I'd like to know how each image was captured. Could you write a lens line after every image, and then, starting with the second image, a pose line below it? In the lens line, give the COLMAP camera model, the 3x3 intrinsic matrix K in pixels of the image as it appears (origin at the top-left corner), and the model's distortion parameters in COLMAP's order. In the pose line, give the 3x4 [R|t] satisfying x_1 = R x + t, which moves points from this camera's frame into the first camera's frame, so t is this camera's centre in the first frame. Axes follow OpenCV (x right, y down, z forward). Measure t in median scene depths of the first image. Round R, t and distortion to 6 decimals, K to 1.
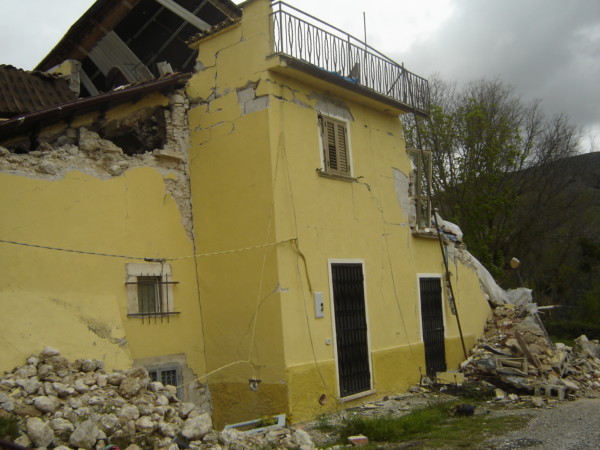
lens RADIAL K [[687.4, 0, 291.3], [0, 687.4, 217.5], [0, 0, 1]] dist [-0.112449, -0.039756]
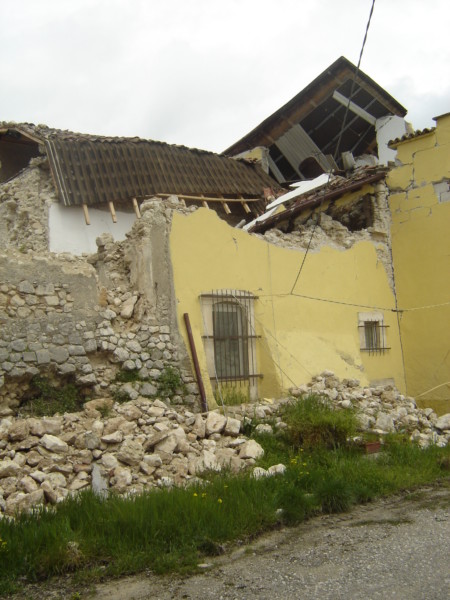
lens RADIAL K [[687.4, 0, 225.0], [0, 687.4, 300.0], [0, 0, 1]] dist [-0.112449, -0.039756]
pose [[0.987052, 0.010541, -0.160051, -0.263441], [-0.001203, 0.998297, 0.058330, -0.035037], [0.160394, -0.057382, 0.985384, -0.377845]]
